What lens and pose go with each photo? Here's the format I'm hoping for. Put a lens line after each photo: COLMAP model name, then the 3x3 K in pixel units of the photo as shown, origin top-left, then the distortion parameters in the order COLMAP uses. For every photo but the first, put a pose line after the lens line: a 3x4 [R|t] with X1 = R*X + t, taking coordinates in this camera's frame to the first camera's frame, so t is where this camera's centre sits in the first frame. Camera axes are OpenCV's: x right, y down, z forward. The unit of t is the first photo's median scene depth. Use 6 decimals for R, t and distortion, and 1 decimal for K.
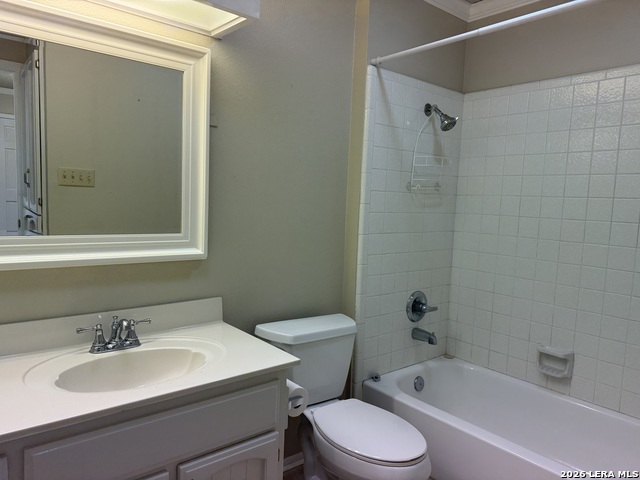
lens RADIAL K [[440.1, 0, 316.2], [0, 440.1, 238.7], [0, 0, 1]] dist [0.025283, -0.040145]
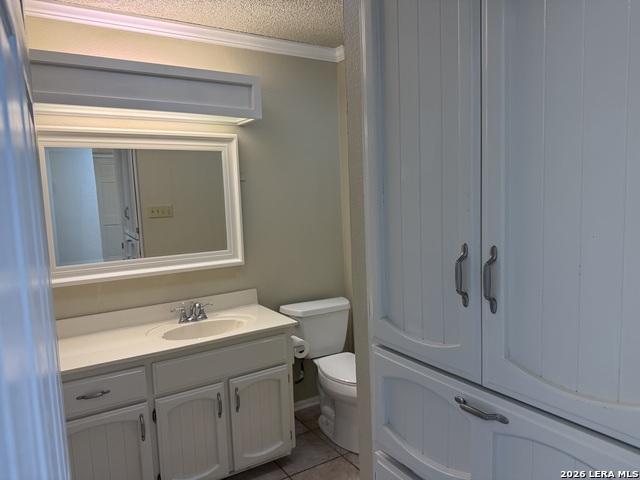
lens RADIAL K [[440.1, 0, 320.7], [0, 440.1, 239.6], [0, 0, 1]] dist [0.025283, -0.040145]
pose [[0.987932, -0.065396, -0.140406, 0.270194], [0.066191, 0.997806, 0.000999, -0.029339], [0.140032, -0.010281, 0.990094, -0.567664]]
